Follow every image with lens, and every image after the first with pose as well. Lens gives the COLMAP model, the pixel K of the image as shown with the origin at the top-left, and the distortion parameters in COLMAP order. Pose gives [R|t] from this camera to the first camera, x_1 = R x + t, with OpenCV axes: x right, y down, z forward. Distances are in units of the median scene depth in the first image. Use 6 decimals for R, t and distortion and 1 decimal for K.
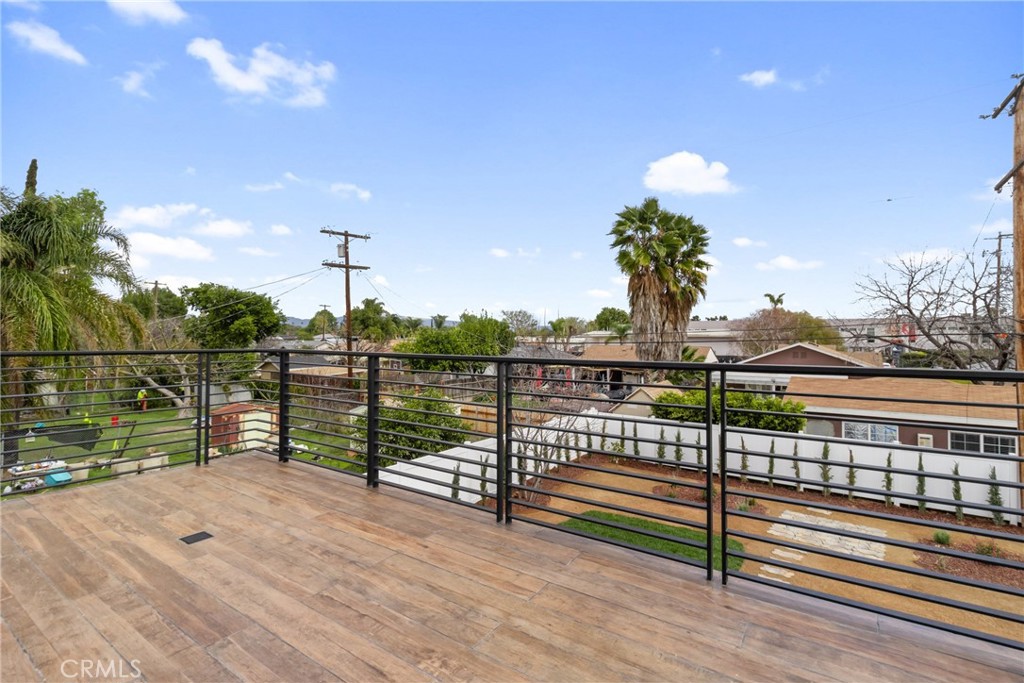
lens RADIAL K [[479.8, 0, 510.5], [0, 479.8, 337.0], [0, 0, 1]] dist [0.003017, 0.000270]
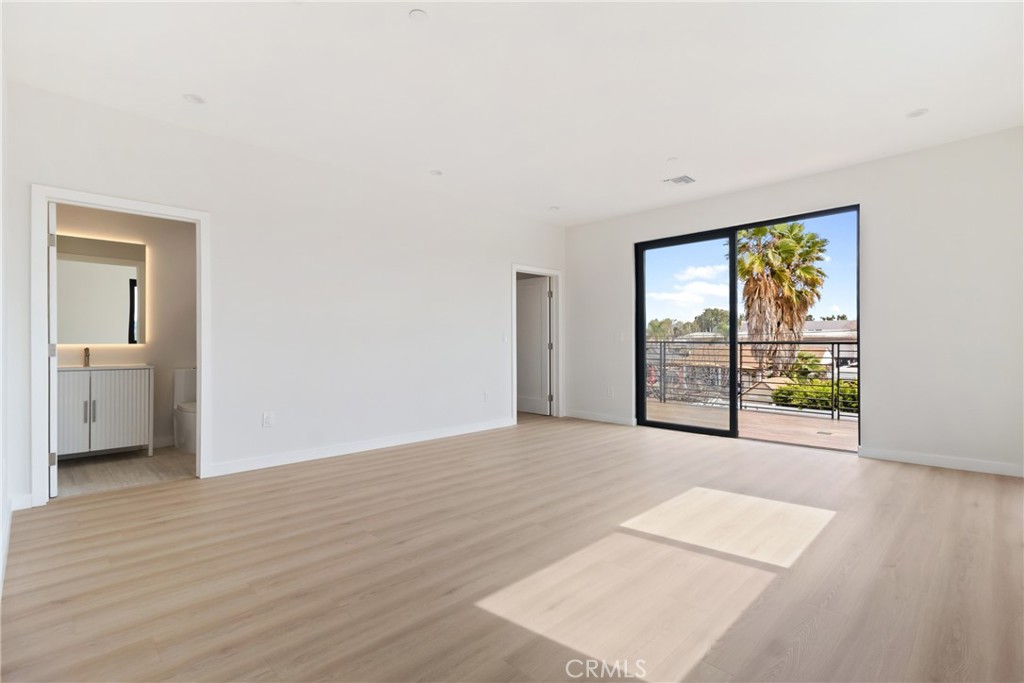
lens RADIAL K [[479.8, 0, 511.6], [0, 479.8, 346.4], [0, 0, 1]] dist [0.003017, 0.000270]
pose [[0.983056, -0.004535, -0.183247, -0.074599], [0.006927, 0.999899, 0.012417, 0.003386], [0.183172, -0.013476, 0.982988, -0.171690]]
